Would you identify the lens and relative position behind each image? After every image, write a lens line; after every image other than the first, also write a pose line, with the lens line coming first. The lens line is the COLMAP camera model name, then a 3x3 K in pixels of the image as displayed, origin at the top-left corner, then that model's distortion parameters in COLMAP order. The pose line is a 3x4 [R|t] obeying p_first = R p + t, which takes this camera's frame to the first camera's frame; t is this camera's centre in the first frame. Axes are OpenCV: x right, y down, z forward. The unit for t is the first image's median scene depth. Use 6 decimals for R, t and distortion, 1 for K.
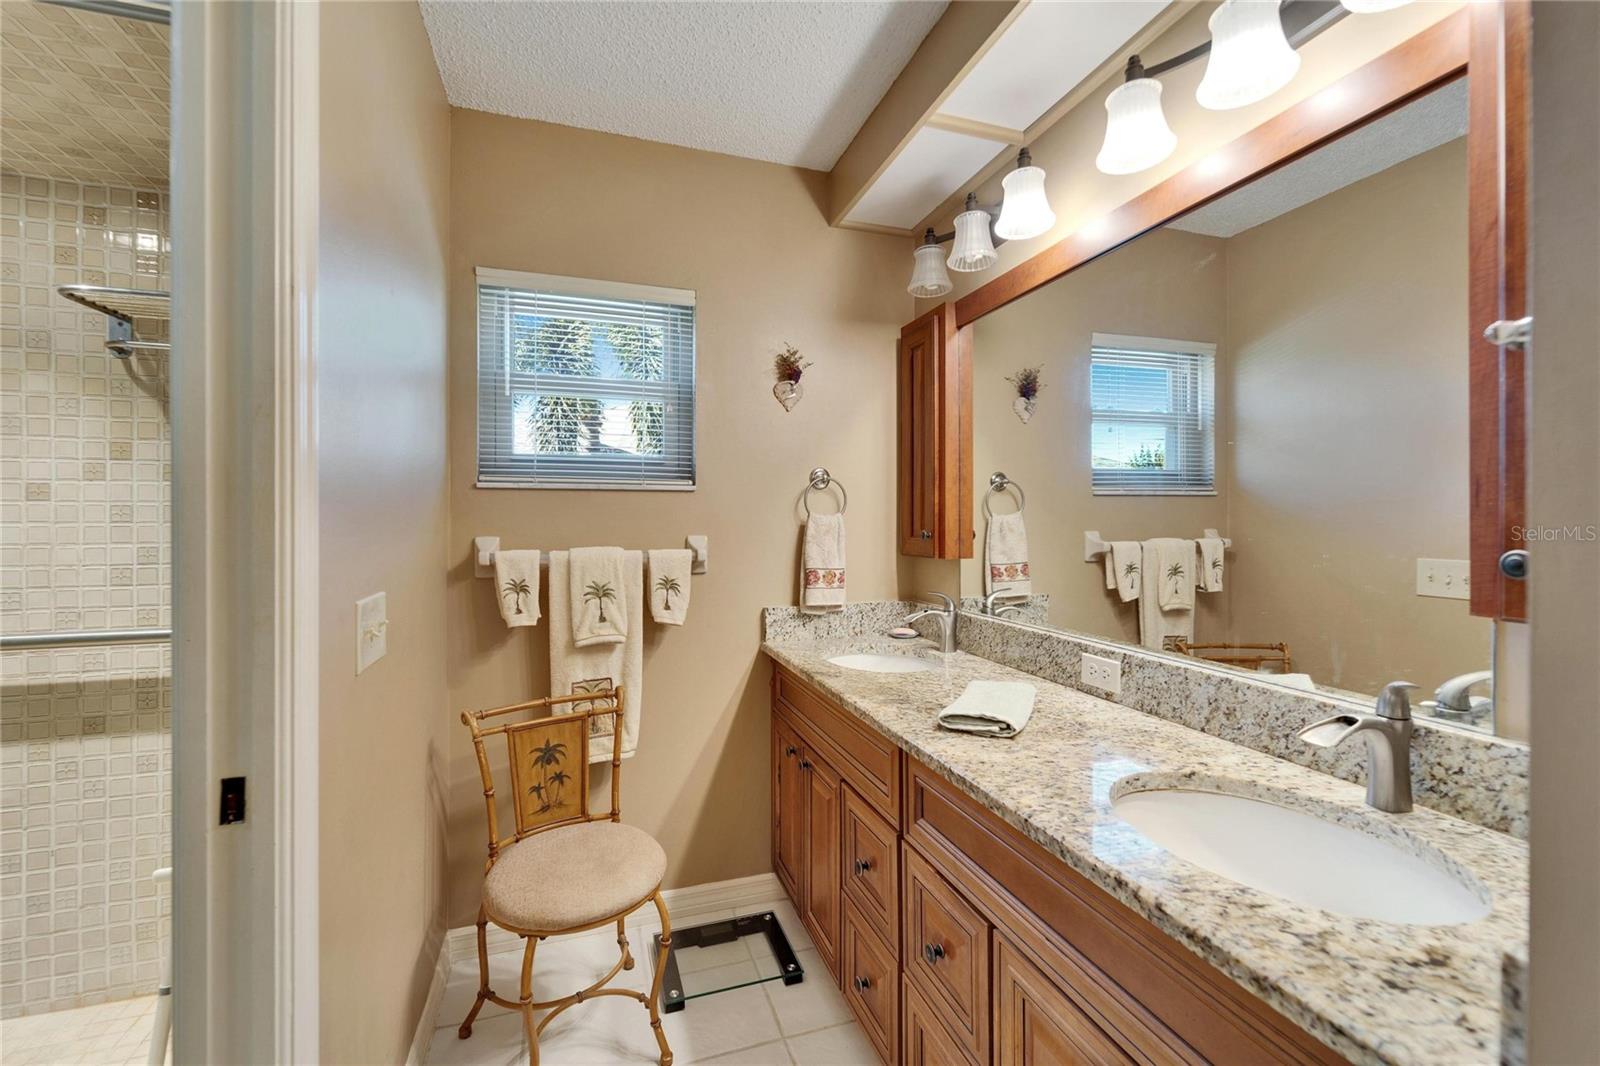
lens RADIAL K [[654.5, 0, 795.7], [0, 654.5, 528.7], [0, 0, 1]] dist [-0.000656, -0.000456]
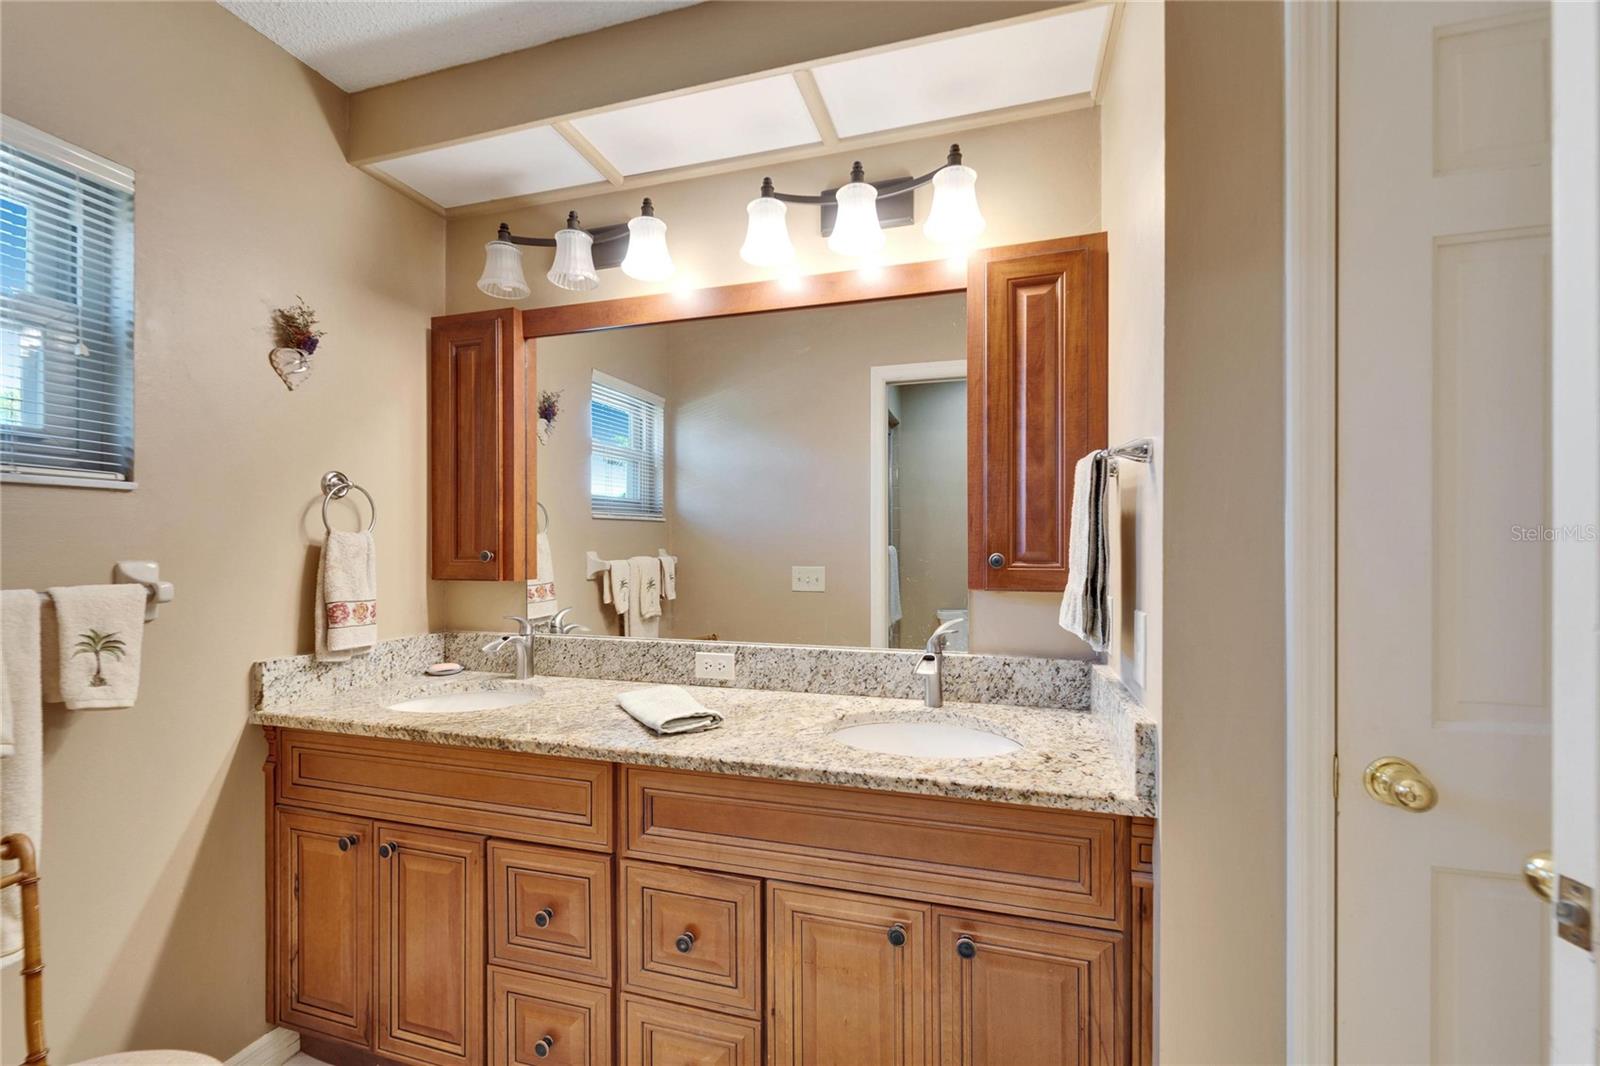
lens RADIAL K [[648.7, 0, 795.4], [0, 648.7, 551.7], [0, 0, 1]] dist [0.000473, -0.000136]
pose [[0.583273, -0.008547, 0.812231, -0.310010], [0.009846, 0.999946, 0.003452, 0.005364], [-0.812216, 0.005984, 0.583326, 0.134819]]
